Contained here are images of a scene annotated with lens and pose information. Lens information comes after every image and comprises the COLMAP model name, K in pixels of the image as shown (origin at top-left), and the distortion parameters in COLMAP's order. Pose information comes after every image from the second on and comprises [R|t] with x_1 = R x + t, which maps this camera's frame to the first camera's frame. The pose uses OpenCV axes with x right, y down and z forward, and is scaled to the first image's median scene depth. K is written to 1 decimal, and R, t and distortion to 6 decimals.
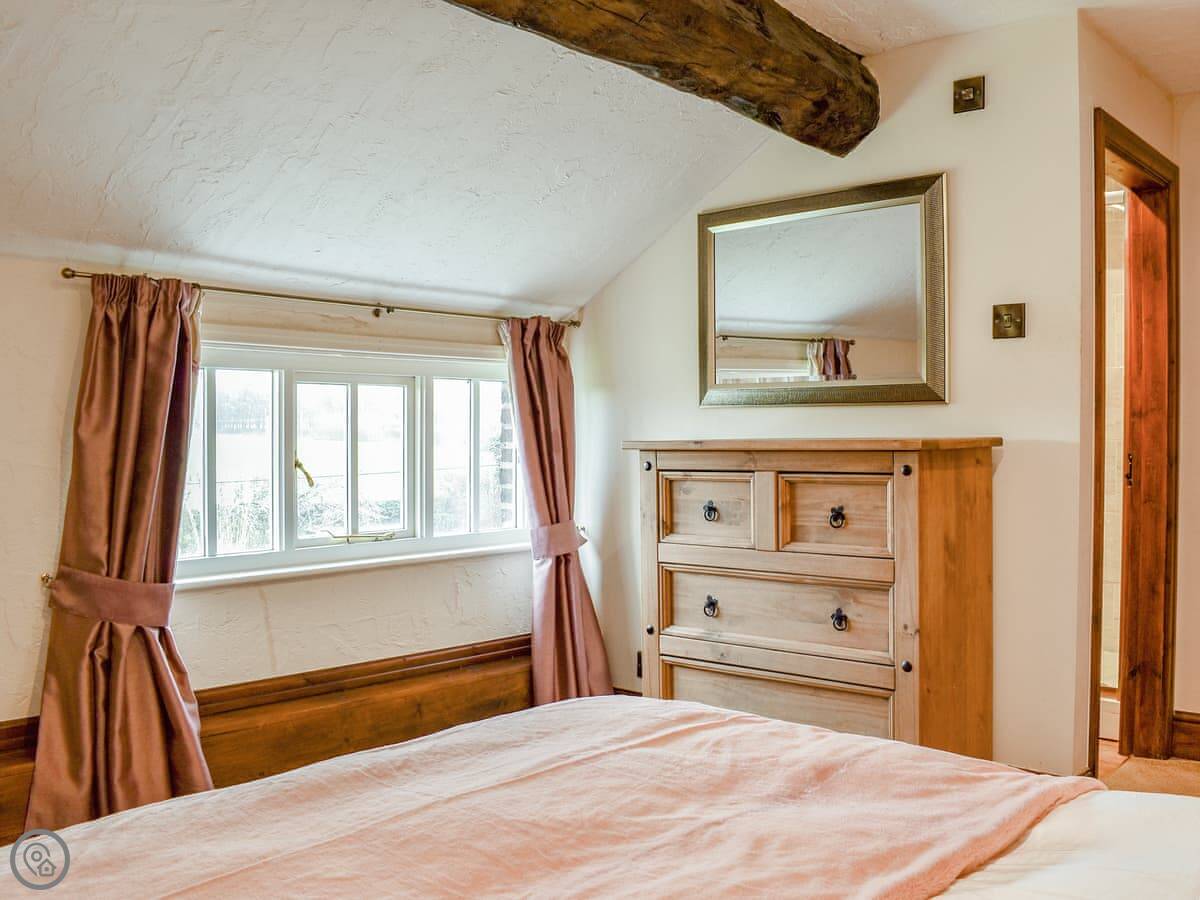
lens RADIAL K [[1041.5, 0, 624.3], [0, 1041.5, 433.3], [0, 0, 1]] dist [-0.082594, -0.007983]
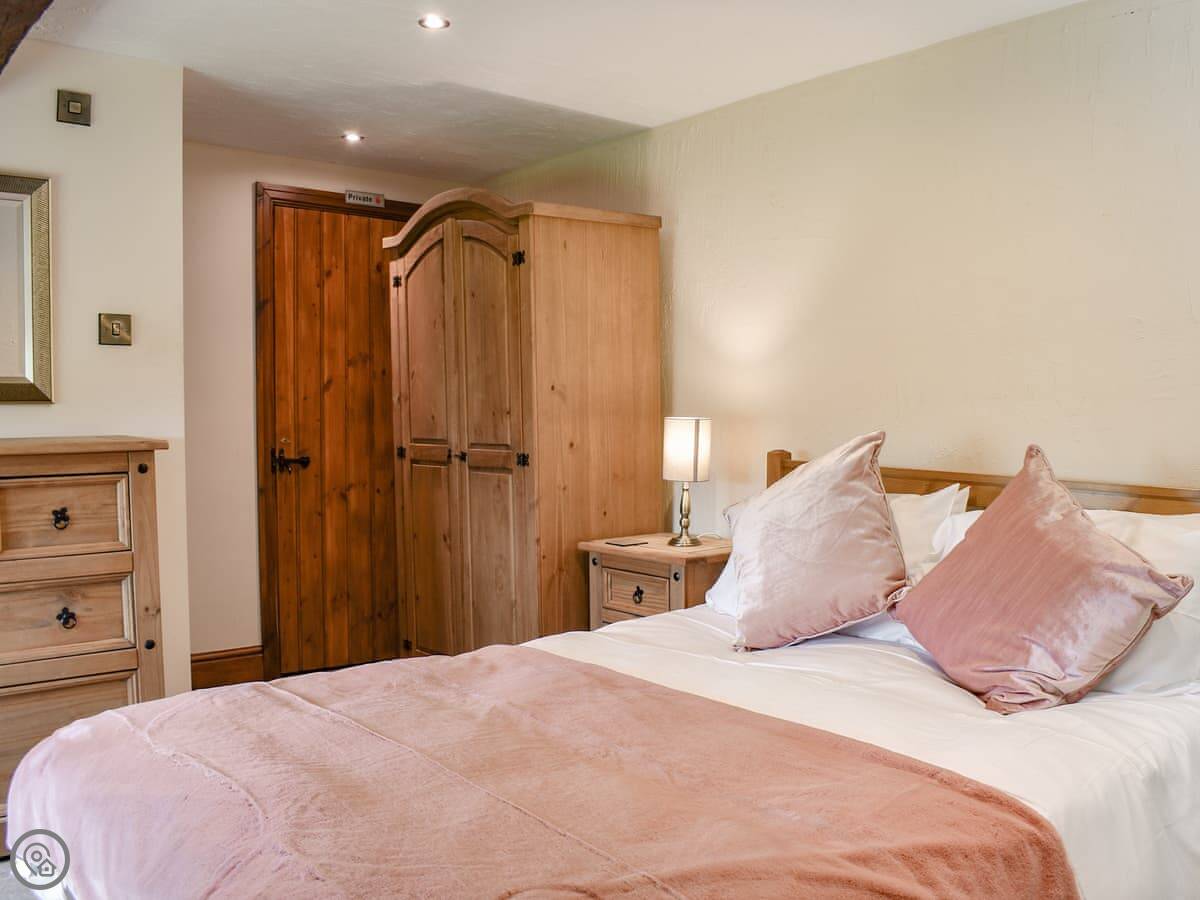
lens RADIAL K [[1102.6, 0, 593.1], [0, 1102.6, 451.6], [0, 0, 1]] dist [-0.086109, 0.001227]
pose [[0.209320, -0.037852, 0.977114, -0.728733], [-0.001422, 0.999238, 0.039014, -0.027380], [-0.977846, -0.009556, 0.209107, 0.273885]]
